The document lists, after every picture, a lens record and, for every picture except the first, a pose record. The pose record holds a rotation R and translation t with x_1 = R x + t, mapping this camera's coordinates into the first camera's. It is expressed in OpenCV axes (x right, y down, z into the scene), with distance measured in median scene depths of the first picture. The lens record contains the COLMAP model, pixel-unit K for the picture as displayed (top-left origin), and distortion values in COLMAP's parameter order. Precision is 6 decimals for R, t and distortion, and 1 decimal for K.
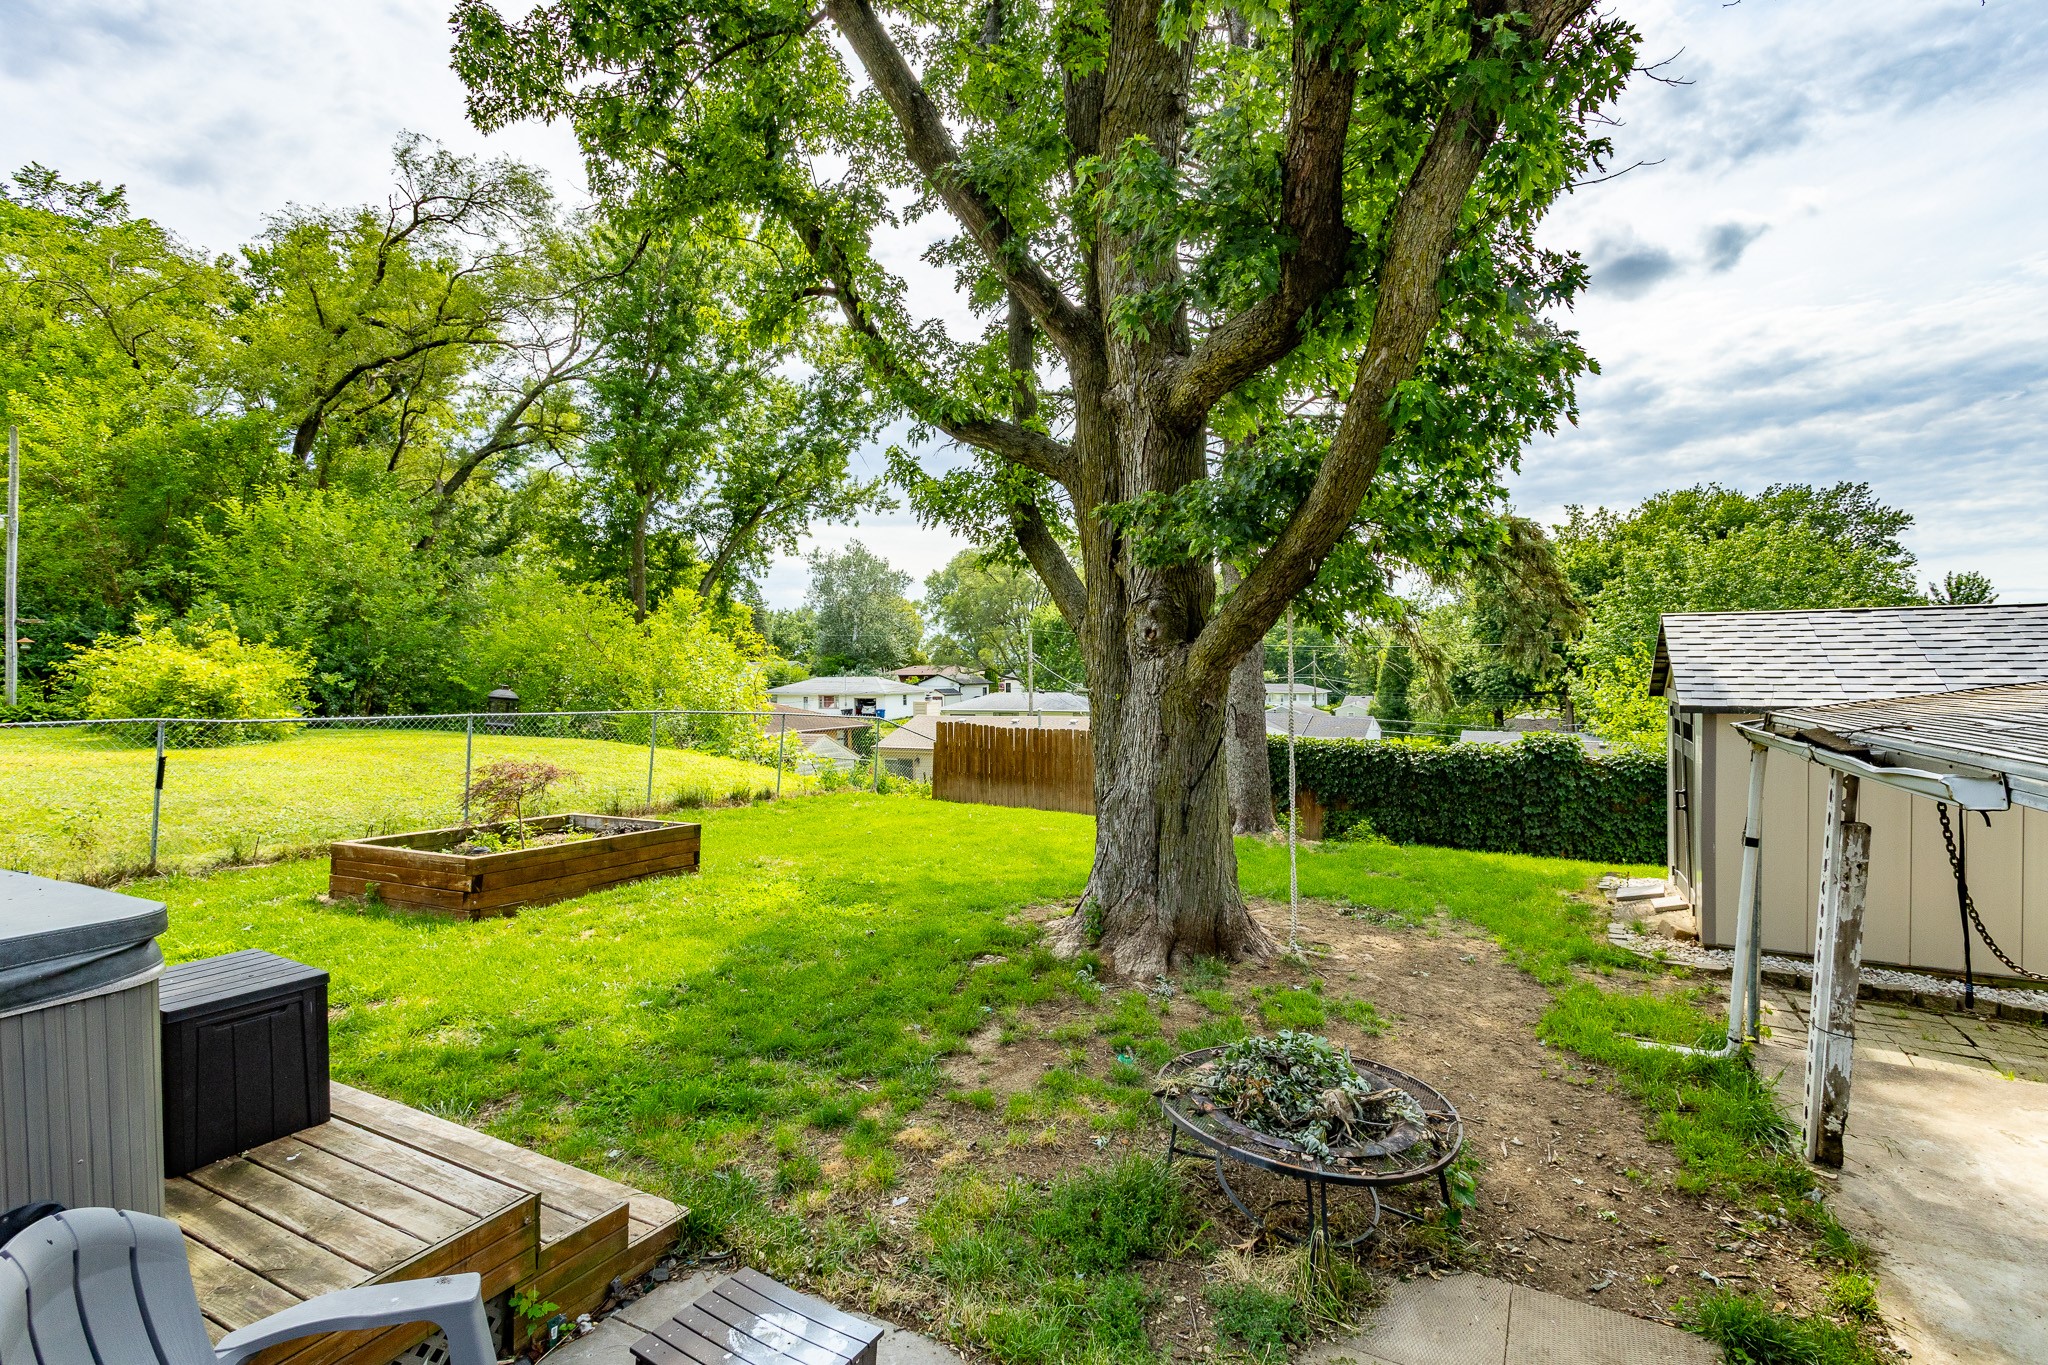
lens RADIAL K [[977.5, 0, 1024.0], [0, 977.5, 682.5], [0, 0, 1]] dist [-0.002514, 0.000853]
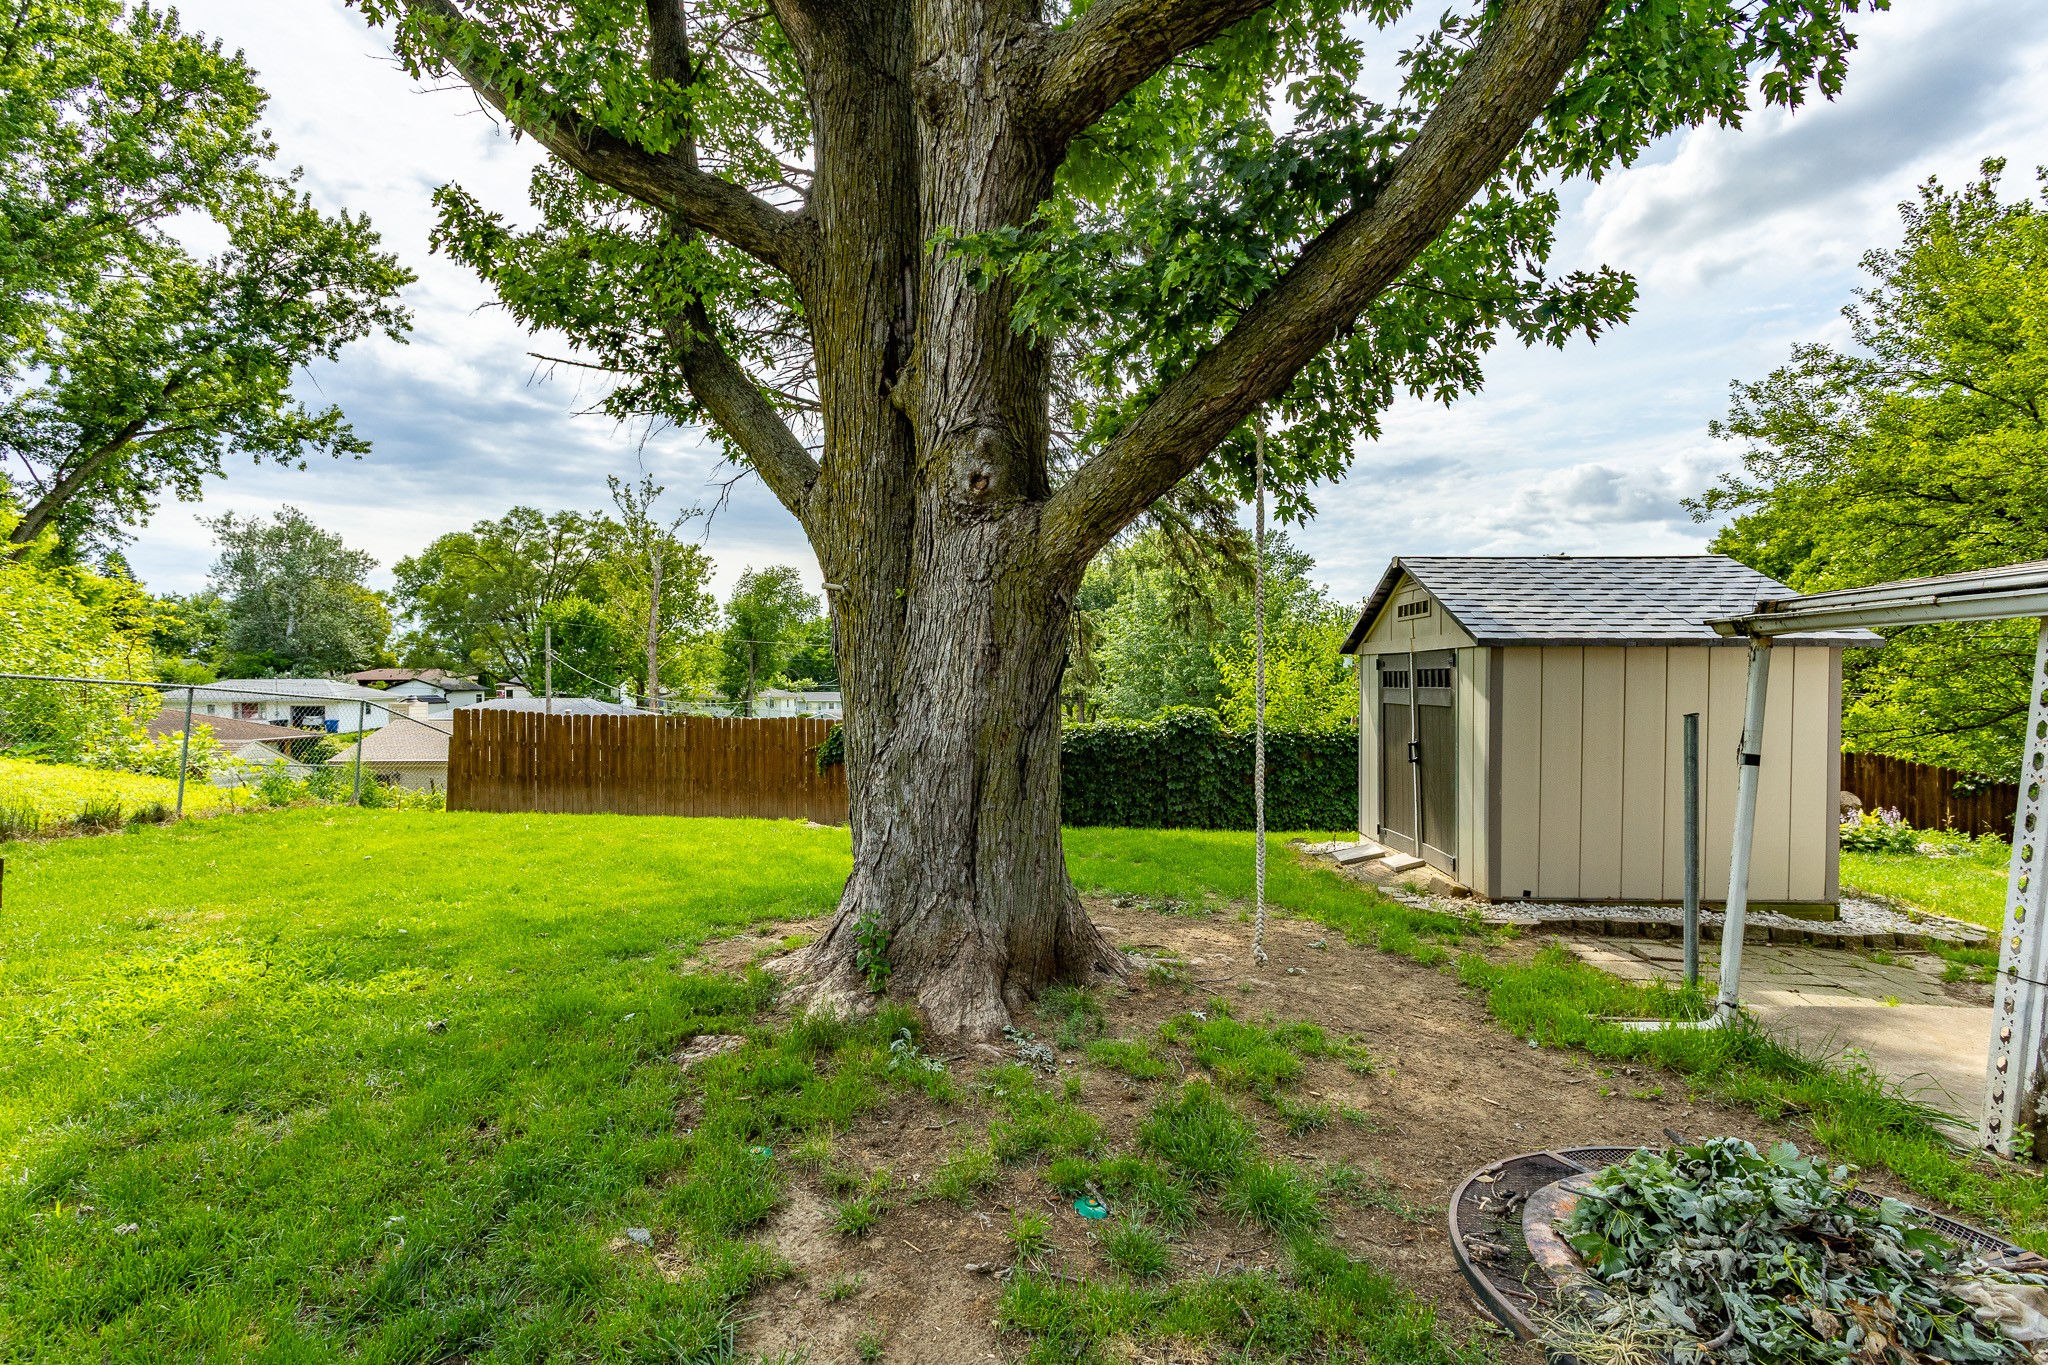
lens RADIAL K [[984.7, 0, 1033.0], [0, 984.7, 693.1], [0, 0, 1]] dist [0.003824, 0.002596]
pose [[0.888860, 0.001450, 0.458177, -0.057977], [-0.001582, 0.999999, -0.000097, 0.038278], [-0.458177, -0.000639, 0.888861, 0.190373]]
